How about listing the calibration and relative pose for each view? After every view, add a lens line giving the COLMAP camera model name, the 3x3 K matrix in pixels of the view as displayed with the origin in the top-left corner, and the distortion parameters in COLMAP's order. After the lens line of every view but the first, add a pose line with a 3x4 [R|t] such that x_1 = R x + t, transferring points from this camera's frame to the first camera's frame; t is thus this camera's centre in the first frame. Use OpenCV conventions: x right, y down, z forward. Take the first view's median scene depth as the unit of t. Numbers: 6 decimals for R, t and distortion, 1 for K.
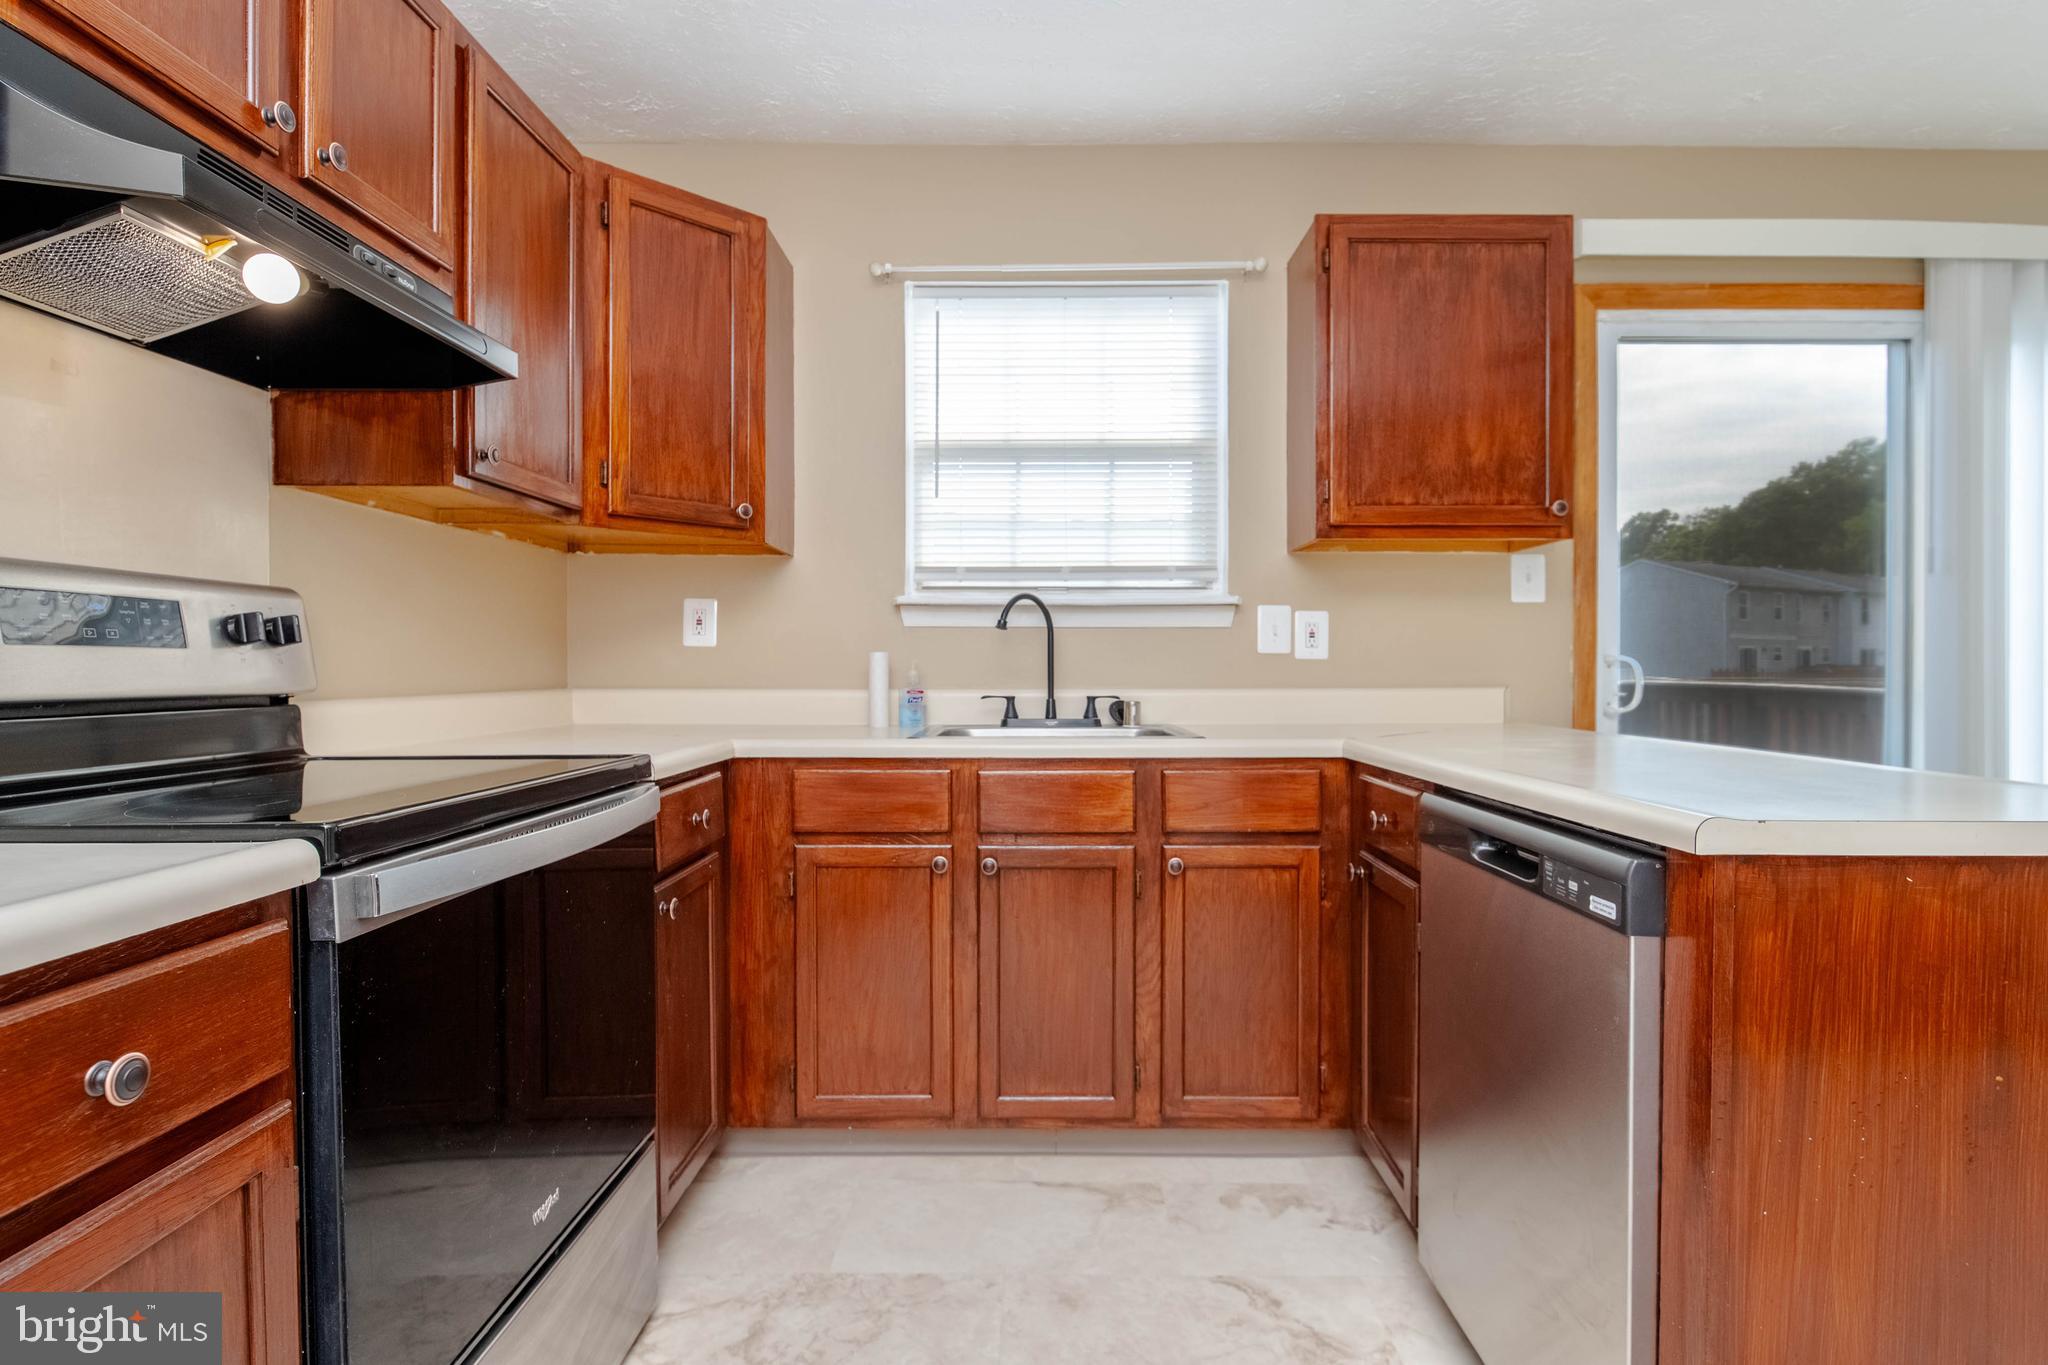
lens RADIAL K [[1017.5, 0, 1006.9], [0, 1017.5, 678.6], [0, 0, 1]] dist [0.001964, -0.000467]
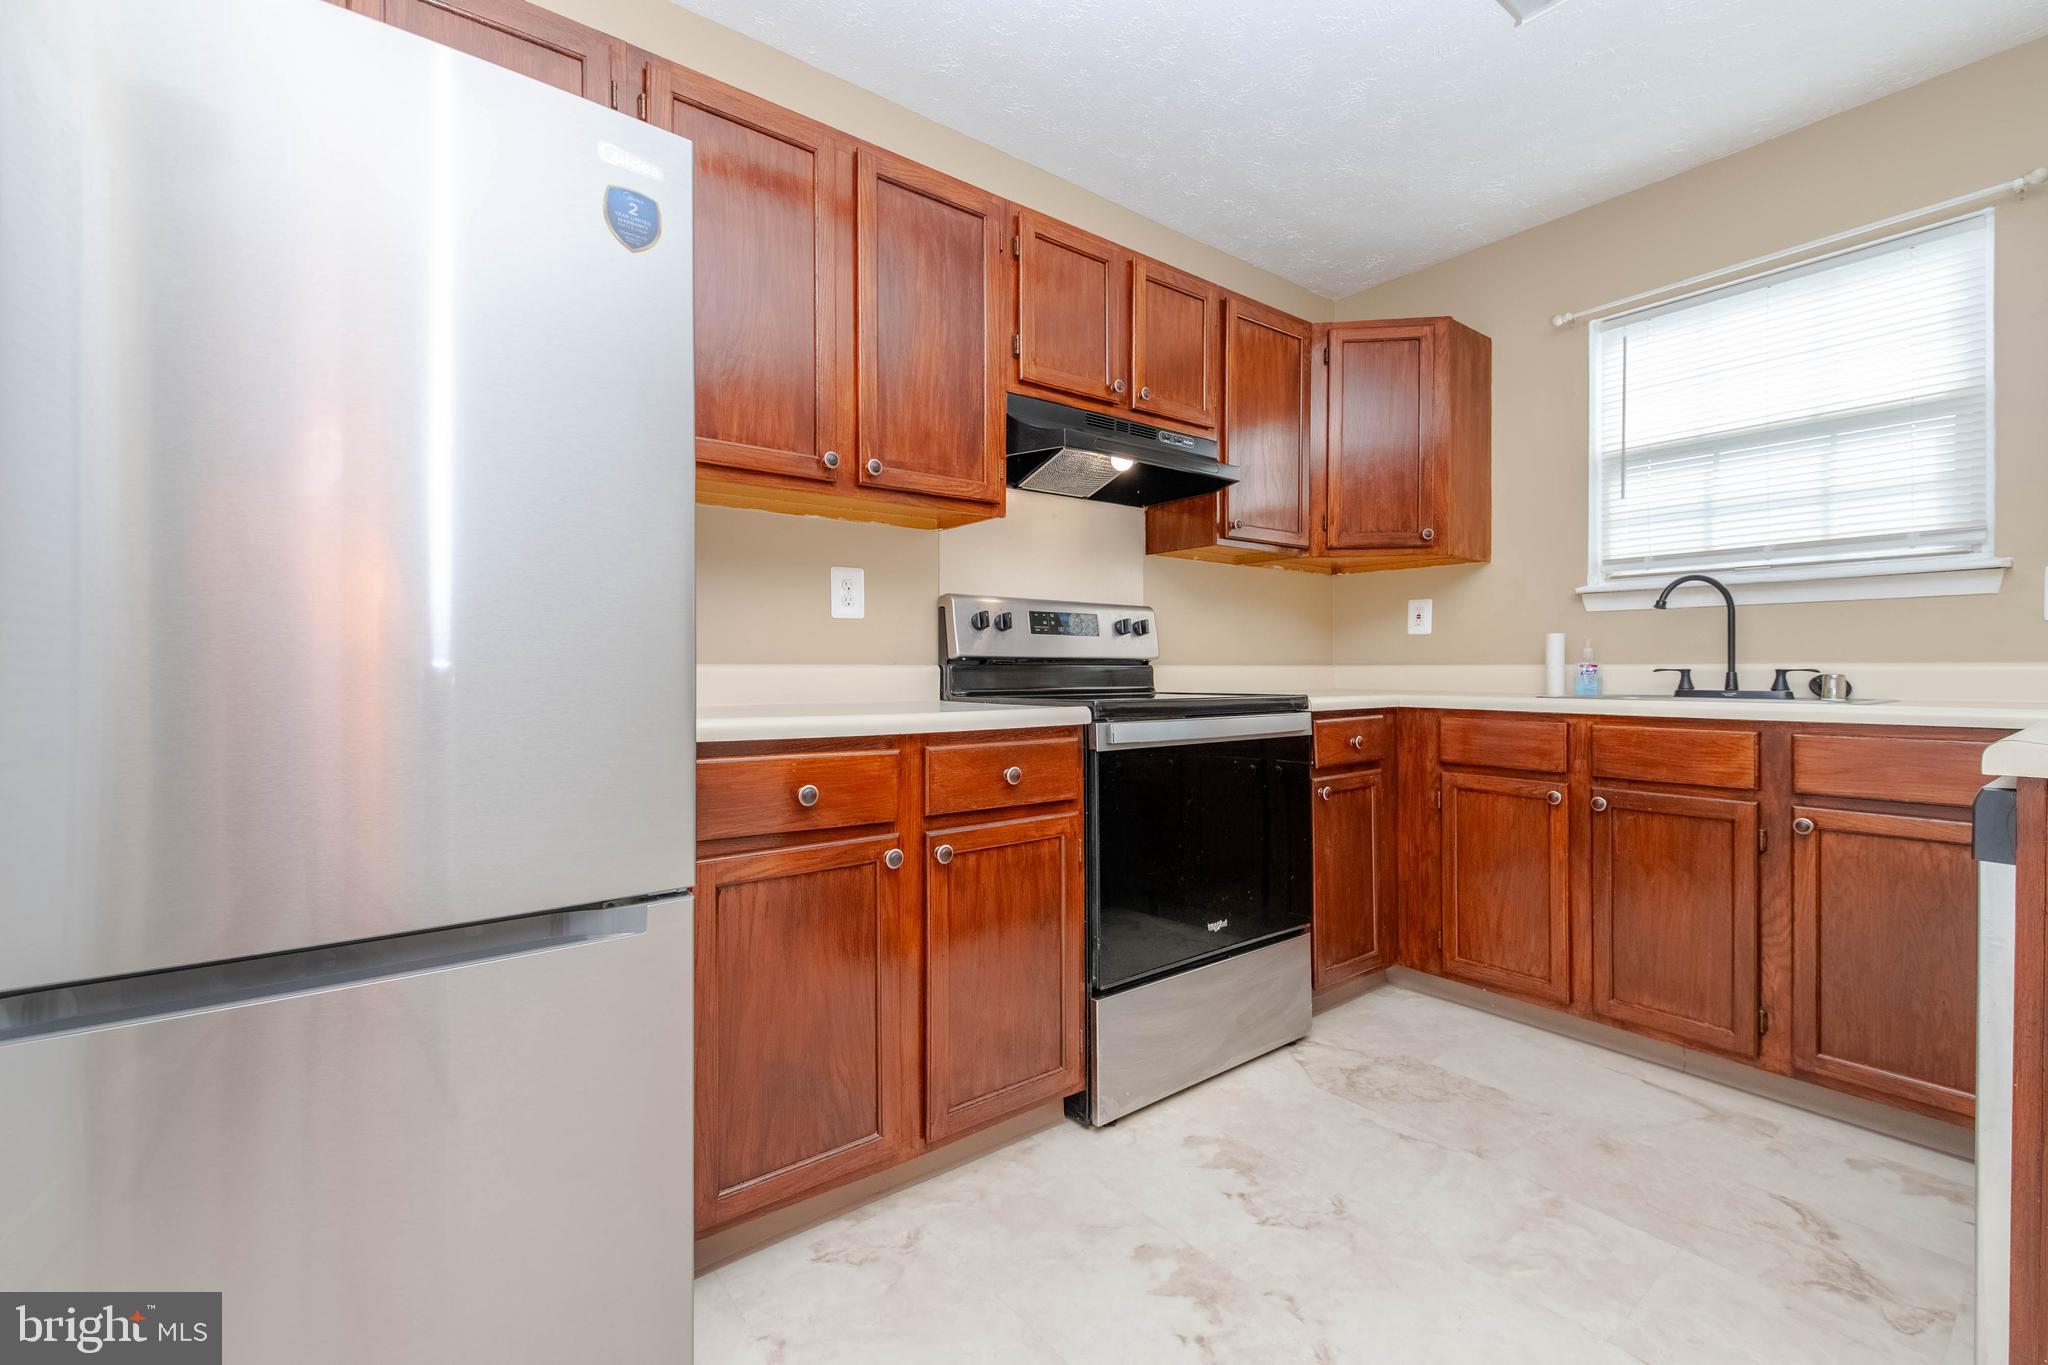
lens RADIAL K [[839.3, 0, 1049.2], [0, 839.3, 673.9], [0, 0, 1]] dist [0.001784, -0.000047]
pose [[0.630761, 0.003525, -0.775969, 0.327372], [-0.007690, 0.999969, -0.001709, 0.034562], [0.775939, 0.007045, 0.630768, -0.131924]]
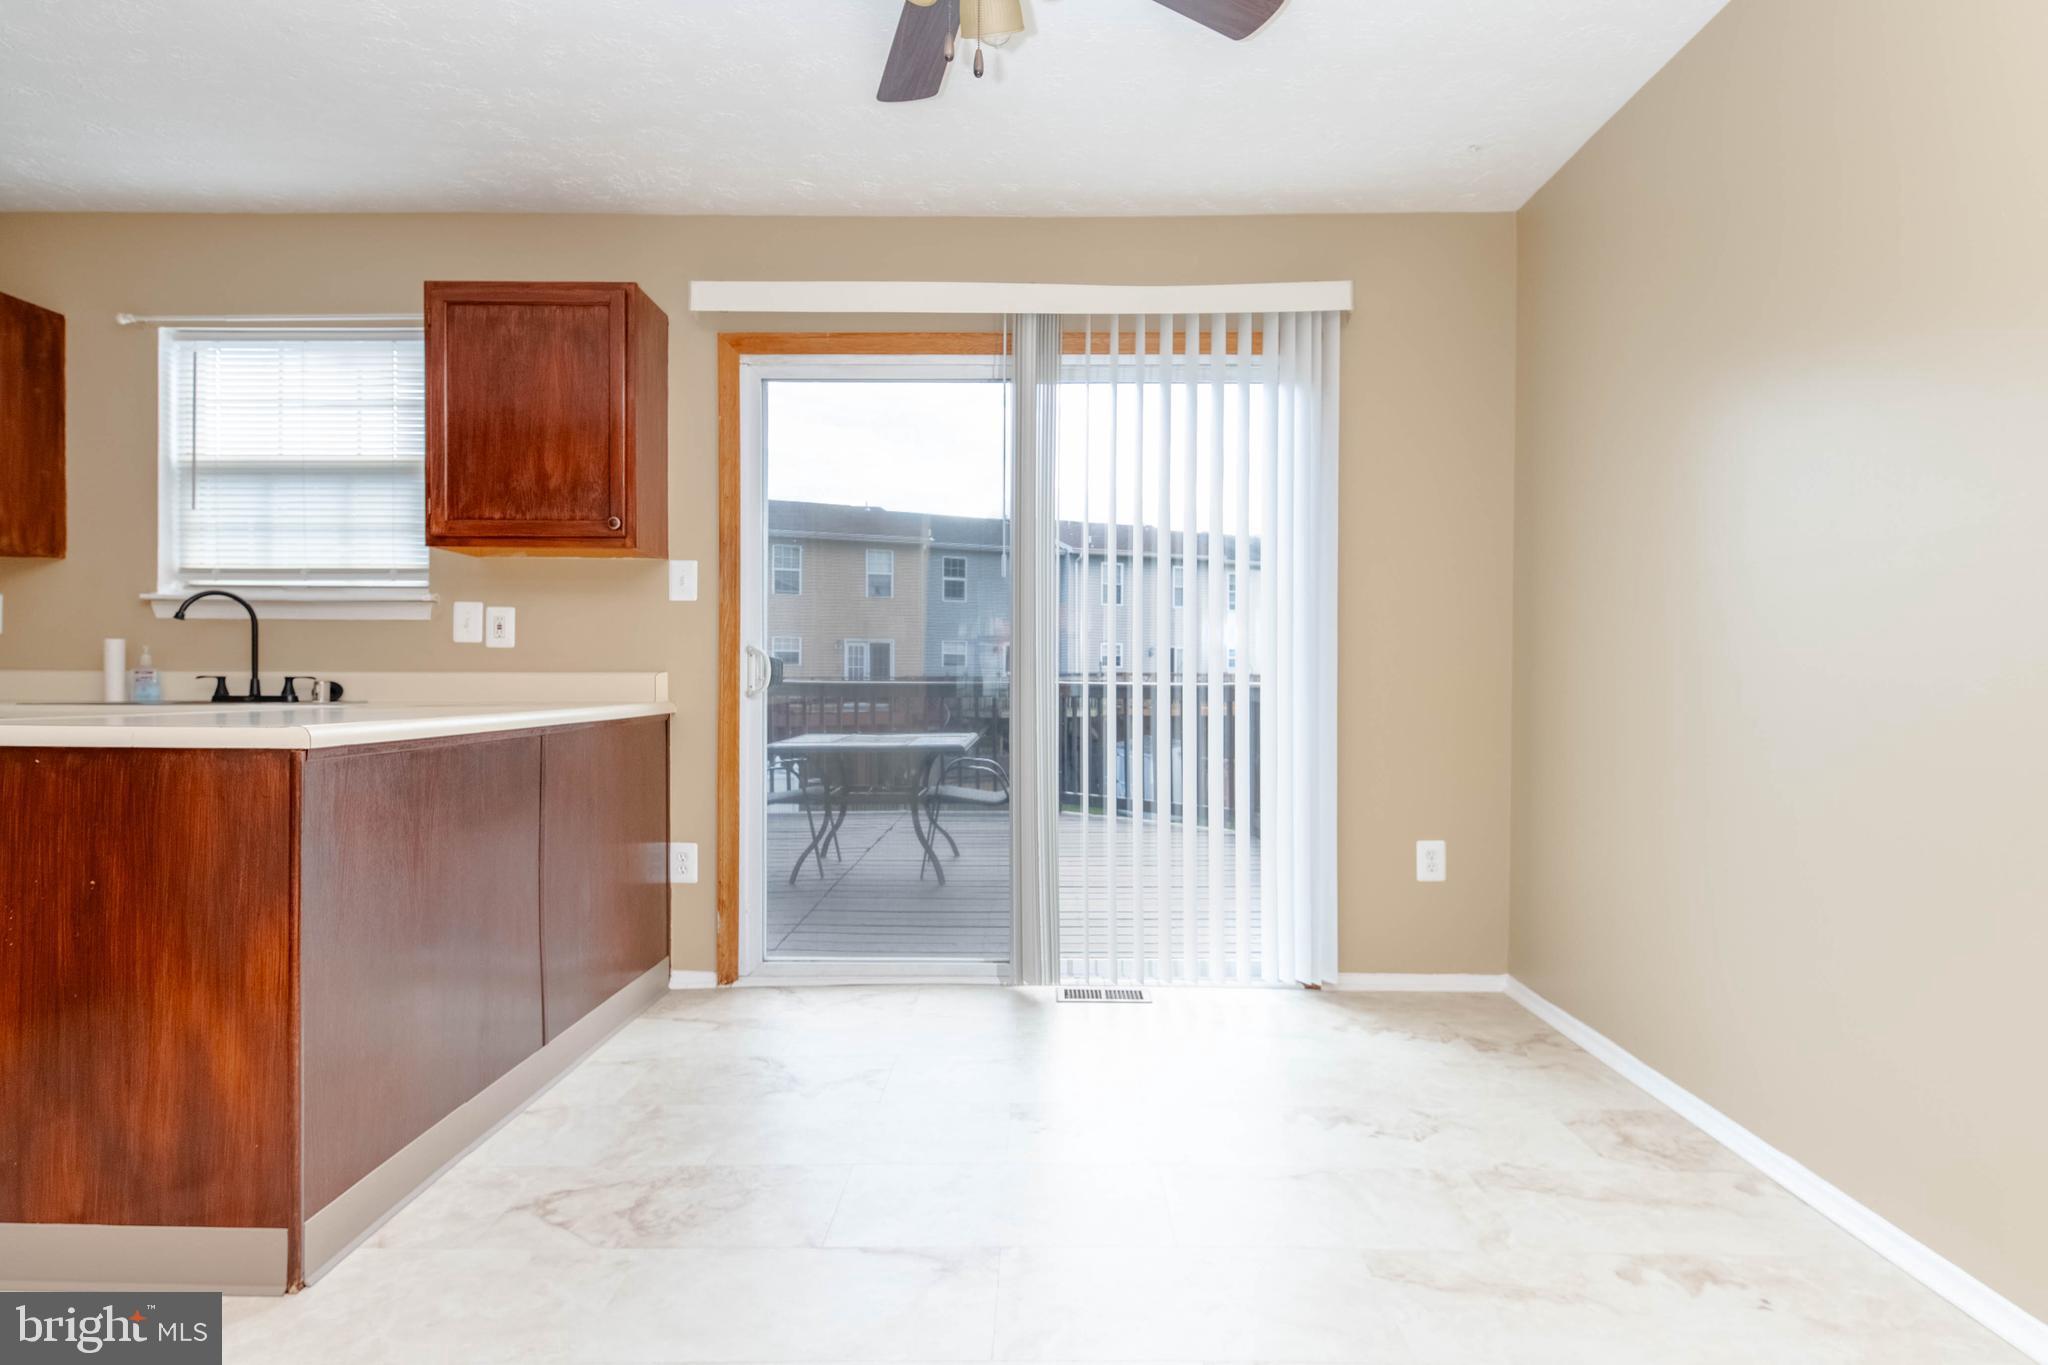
lens RADIAL K [[1106.6, 0, 1016.7], [0, 1106.6, 688.3], [0, 0, 1]] dist [0.001868, -0.002193]
pose [[0.999982, 0.005080, -0.003043, 1.120937], [-0.005082, 0.999987, -0.000524, 0.032366], [0.003040, 0.000539, 0.999995, -0.357618]]
